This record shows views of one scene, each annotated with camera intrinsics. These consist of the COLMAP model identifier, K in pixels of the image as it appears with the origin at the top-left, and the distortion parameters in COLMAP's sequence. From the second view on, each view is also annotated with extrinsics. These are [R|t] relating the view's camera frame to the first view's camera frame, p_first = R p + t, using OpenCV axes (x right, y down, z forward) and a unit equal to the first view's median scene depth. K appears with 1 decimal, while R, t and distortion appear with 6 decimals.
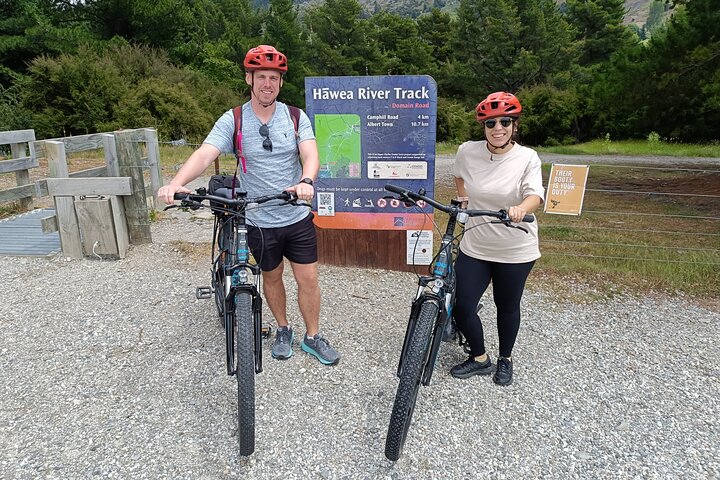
lens RADIAL K [[535.9, 0, 358.7], [0, 535.9, 238.2], [0, 0, 1]] dist [0.038697, -0.032883]
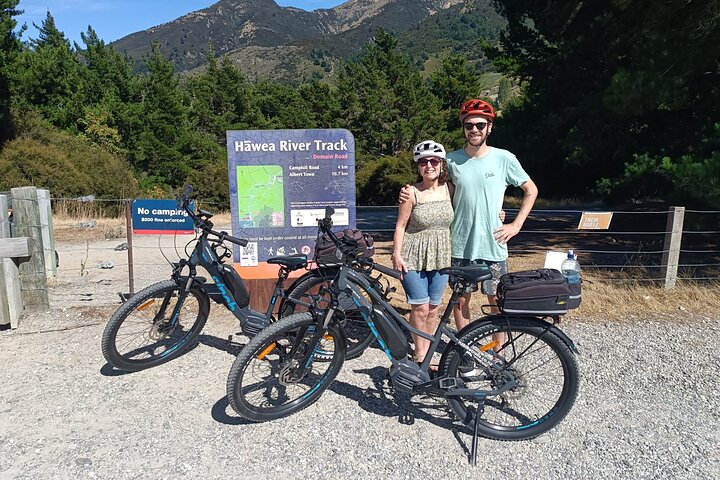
lens RADIAL K [[535.9, 0, 356.4], [0, 535.9, 215.1], [0, 0, 1]] dist [0.038697, -0.032883]
pose [[0.978495, -0.031523, 0.203847, -0.066461], [0.062855, 0.986820, -0.149114, 0.025395], [-0.196460, 0.158720, 0.967580, -0.012104]]
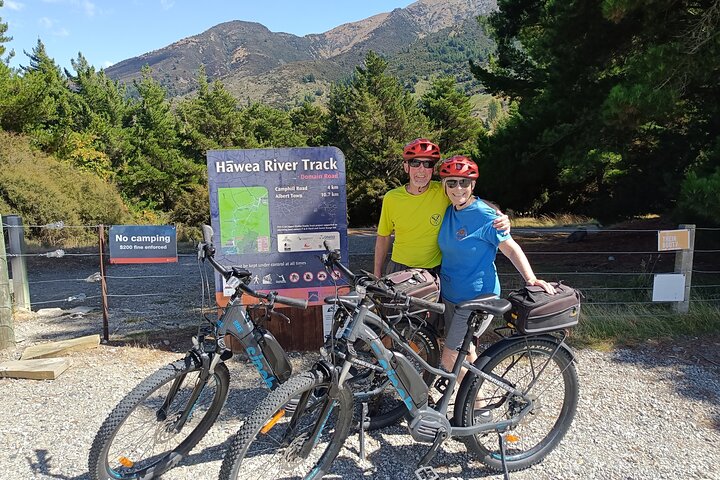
lens RADIAL K [[535.9, 0, 360.1], [0, 535.9, 213.8], [0, 0, 1]] dist [0.038697, -0.032883]
pose [[0.973943, -0.038887, 0.223435, -0.048979], [0.082560, 0.978385, -0.189597, 0.012340], [-0.211232, 0.203104, 0.956101, 0.051881]]
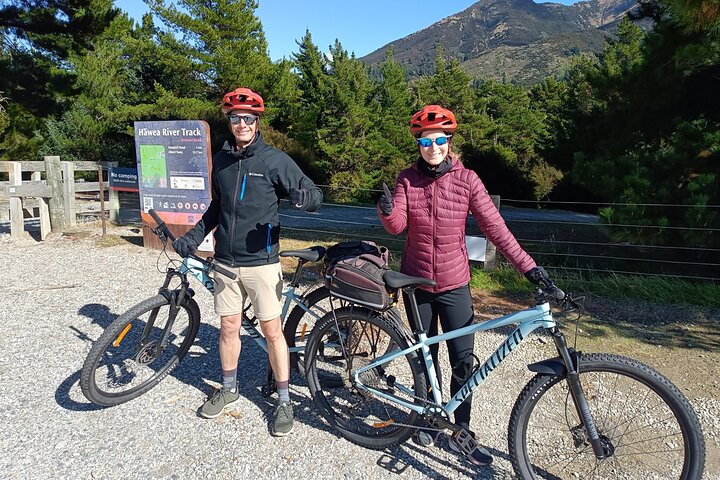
lens RADIAL K [[535.9, 0, 360.9], [0, 535.9, 214.2], [0, 0, 1]] dist [0.038697, -0.032883]
pose [[0.973985, 0.043063, -0.222483, 0.830150], [-0.077786, 0.985659, -0.149752, 0.134832], [0.212844, 0.163162, 0.963367, -0.292406]]
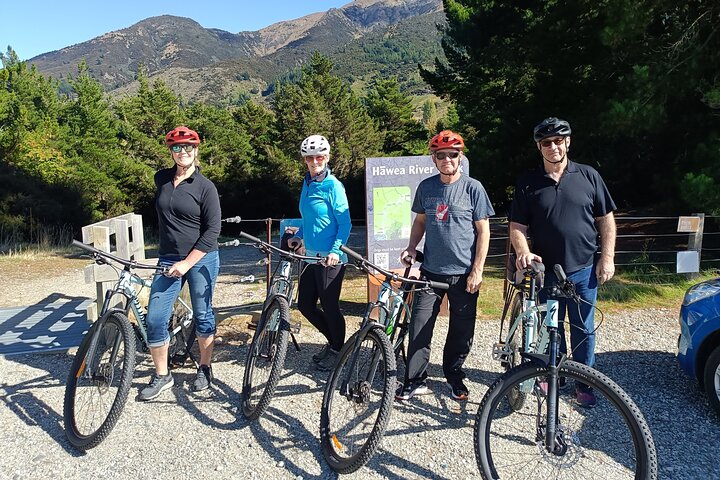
lens RADIAL K [[535.9, 0, 359.6], [0, 535.9, 213.0], [0, 0, 1]] dist [0.038697, -0.032883]
pose [[0.940868, -0.050896, 0.334930, -0.485057], [0.116367, 0.977049, -0.178418, 0.031133], [-0.318162, 0.206843, 0.925197, -0.075939]]
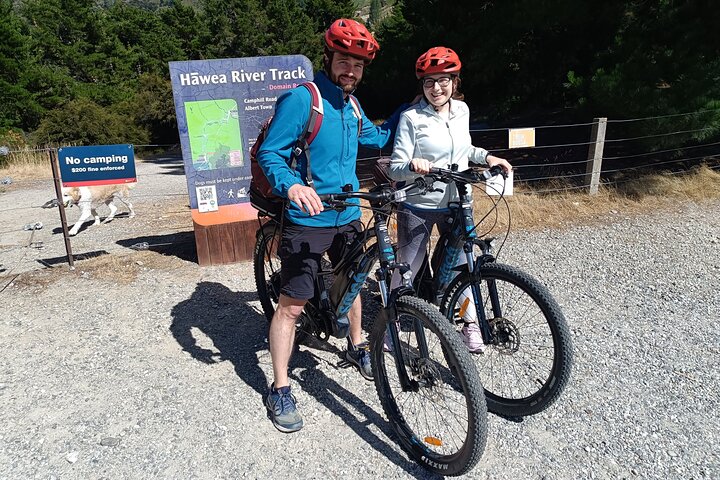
lens RADIAL K [[535.9, 0, 357.7], [0, 535.9, 211.9], [0, 0, 1]] dist [0.038697, -0.032883]
pose [[0.904951, -0.150623, 0.397964, -0.196105], [0.163673, 0.986514, 0.001195, -0.000809], [-0.392777, 0.064055, 0.917400, 0.059456]]
